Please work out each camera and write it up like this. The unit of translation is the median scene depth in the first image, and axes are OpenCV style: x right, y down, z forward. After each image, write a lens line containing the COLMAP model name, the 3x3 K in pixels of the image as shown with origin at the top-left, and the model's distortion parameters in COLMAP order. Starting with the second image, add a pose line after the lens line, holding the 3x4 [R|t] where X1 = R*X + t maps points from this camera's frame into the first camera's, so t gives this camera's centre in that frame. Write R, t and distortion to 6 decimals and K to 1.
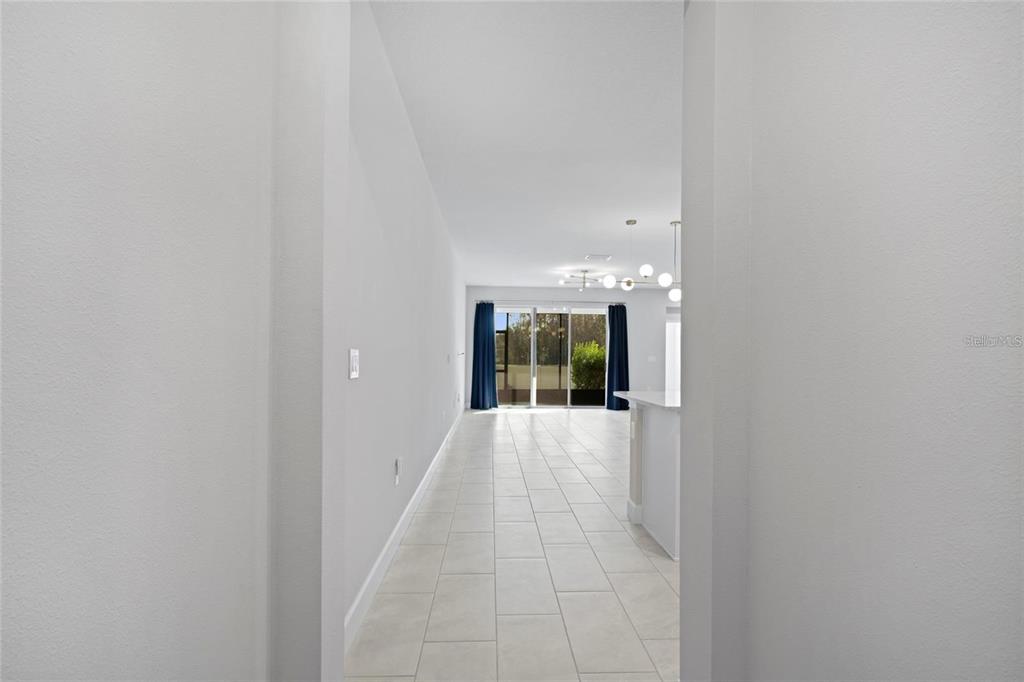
lens RADIAL K [[459.9, 0, 512.0], [0, 459.9, 358.8], [0, 0, 1]] dist [-0.006754, 0.002093]
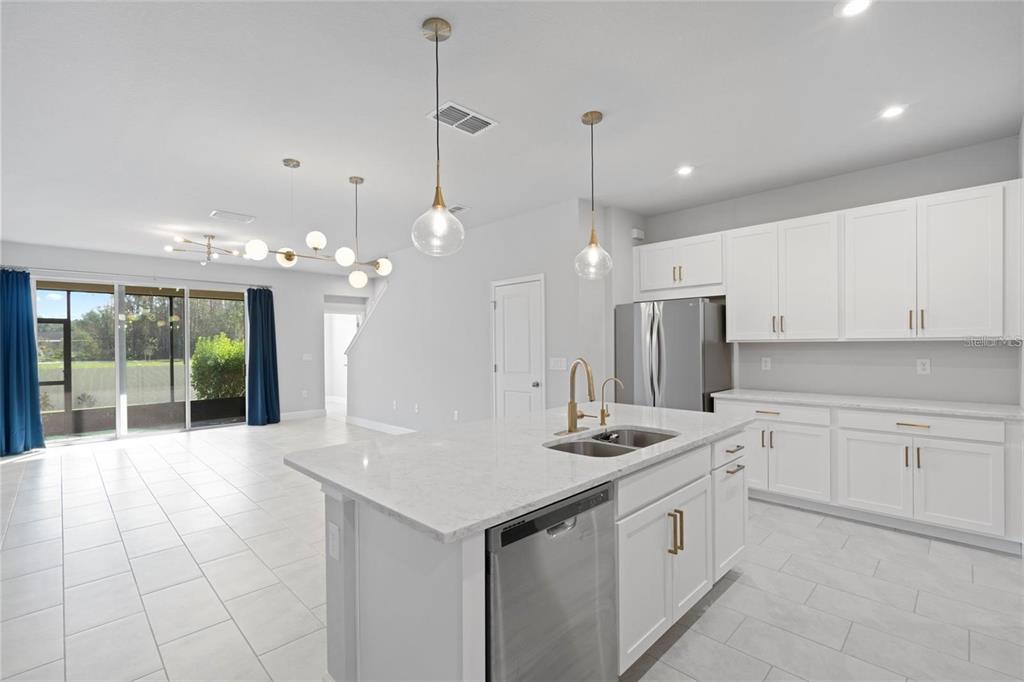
lens RADIAL K [[459.9, 0, 508.8], [0, 459.9, 346.9], [0, 0, 1]] dist [-0.006754, 0.002093]
pose [[0.743542, -0.019522, 0.668404, 0.022756], [0.020810, 0.999765, 0.006051, -0.015668], [-0.668365, 0.009410, 0.743774, 0.149907]]
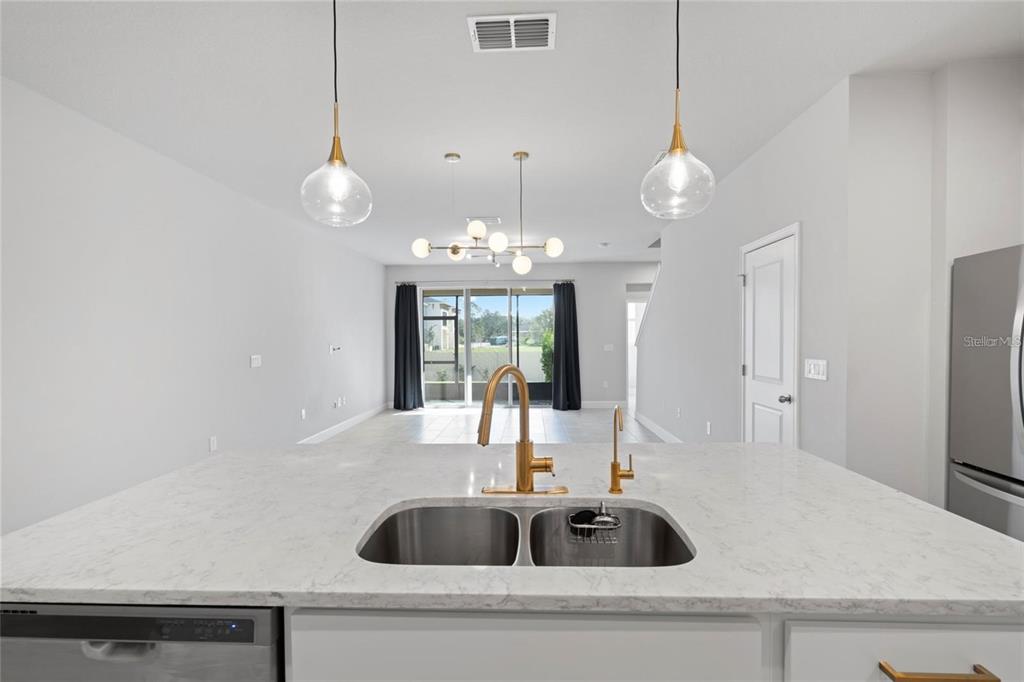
lens RADIAL K [[459.9, 0, 507.3], [0, 459.9, 346.9], [0, 0, 1]] dist [-0.006754, 0.002093]
pose [[0.995622, -0.014675, -0.092314, 0.202801], [0.015930, 0.999790, 0.012871, -0.014622], [0.092106, -0.014285, 0.995647, 0.167614]]
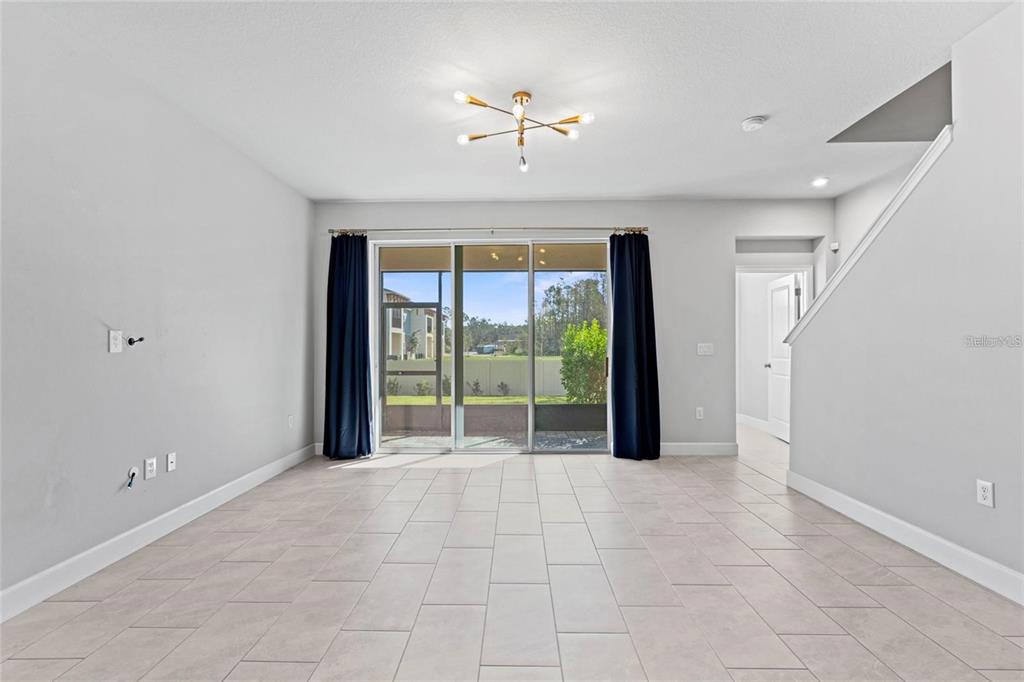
lens RADIAL K [[459.9, 0, 507.1], [0, 459.9, 340.0], [0, 0, 1]] dist [-0.006754, 0.002093]
pose [[0.998010, -0.011581, -0.061990, 0.133425], [0.010175, 0.999685, -0.022960, 0.000142], [0.062236, 0.022283, 0.997813, 0.531463]]
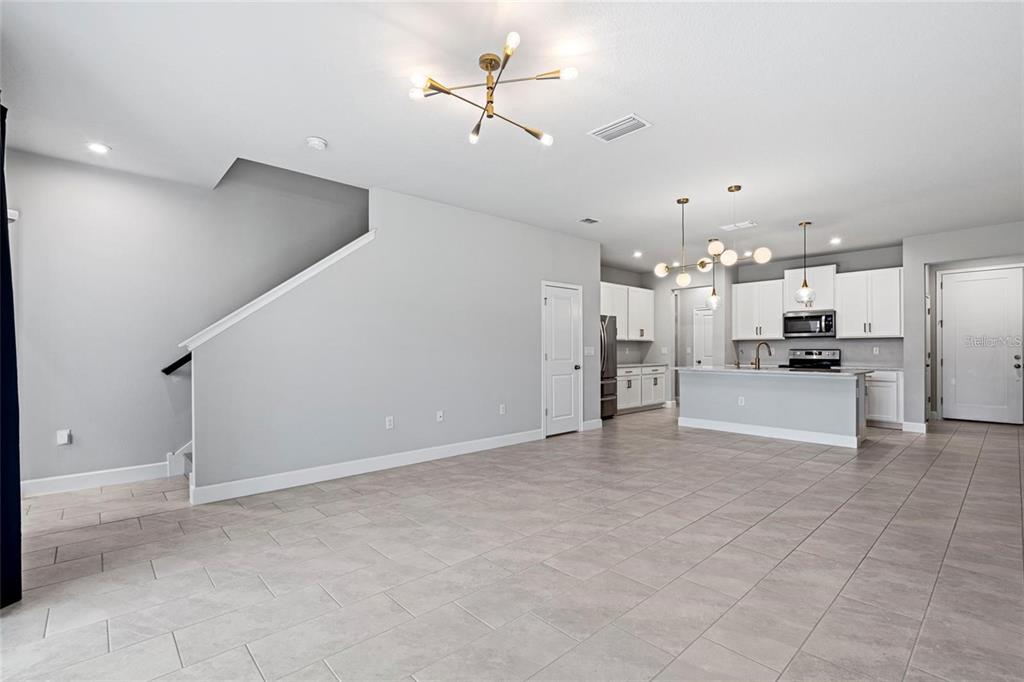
lens RADIAL K [[459.9, 0, 509.5], [0, 459.9, 344.0], [0, 0, 1]] dist [-0.006754, 0.002093]
pose [[-0.645020, 0.002086, 0.764163, -0.061435], [0.000862, 0.999998, -0.002002, -0.004352], [-0.764165, -0.000633, -0.645020, 0.949906]]
